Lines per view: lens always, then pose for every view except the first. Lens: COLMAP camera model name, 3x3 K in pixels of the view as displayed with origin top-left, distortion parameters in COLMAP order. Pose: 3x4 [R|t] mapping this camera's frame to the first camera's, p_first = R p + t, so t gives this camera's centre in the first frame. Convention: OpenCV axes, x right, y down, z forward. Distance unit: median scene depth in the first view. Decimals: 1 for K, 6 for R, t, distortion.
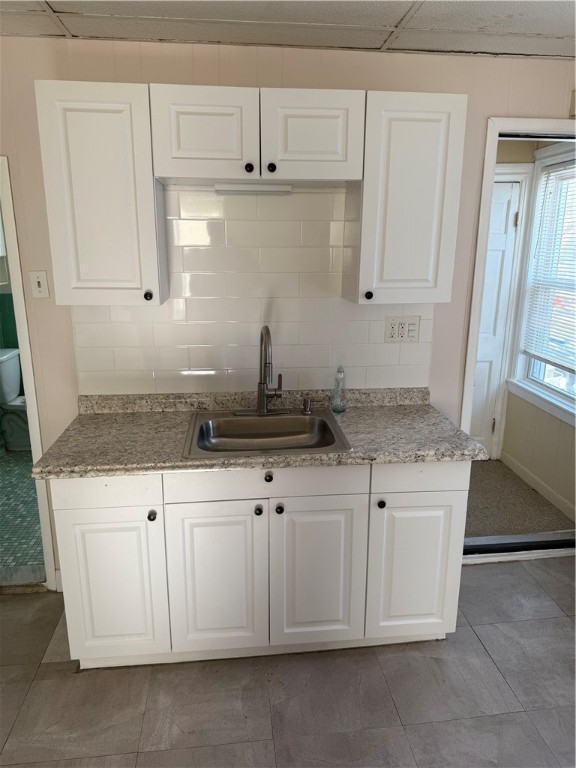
lens RADIAL K [[543.0, 0, 288.8], [0, 543.0, 387.0], [0, 0, 1]] dist [0.051348, -0.057453]
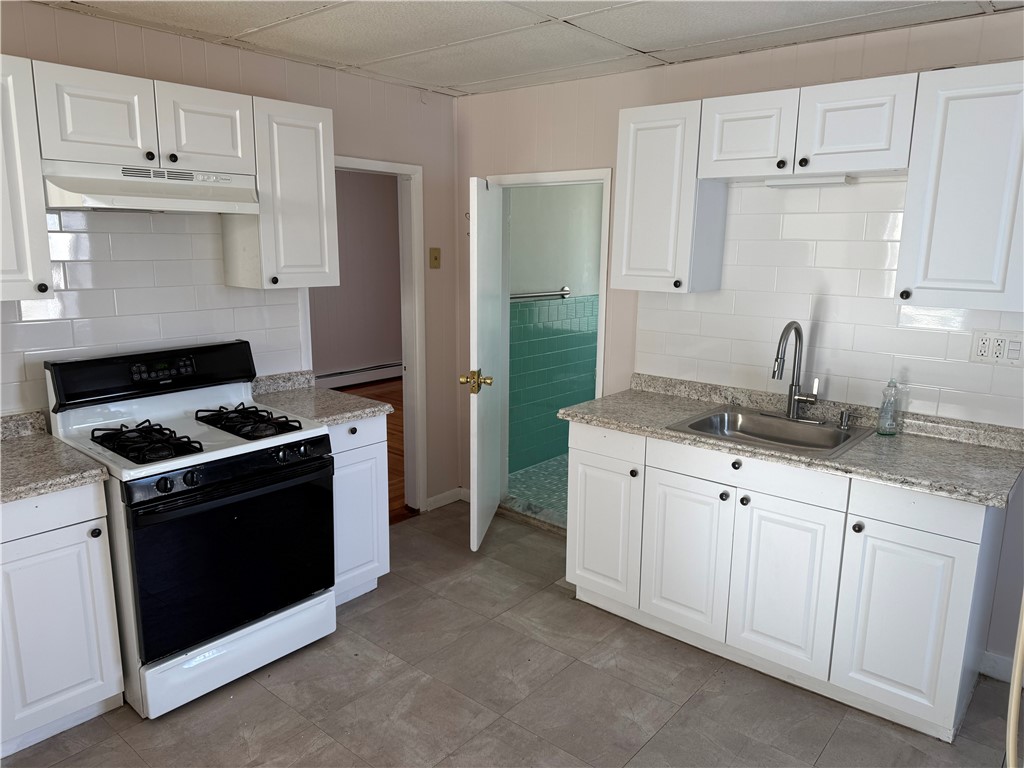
lens RADIAL K [[724.0, 0, 512.0], [0, 724.0, 384.0], [0, 0, 1]] dist [0.051348, -0.057453]
pose [[0.688656, 0.144987, -0.710445, 0.589758], [-0.191874, 0.981316, 0.014276, 0.076480], [0.699241, 0.126484, 0.703608, -0.251115]]
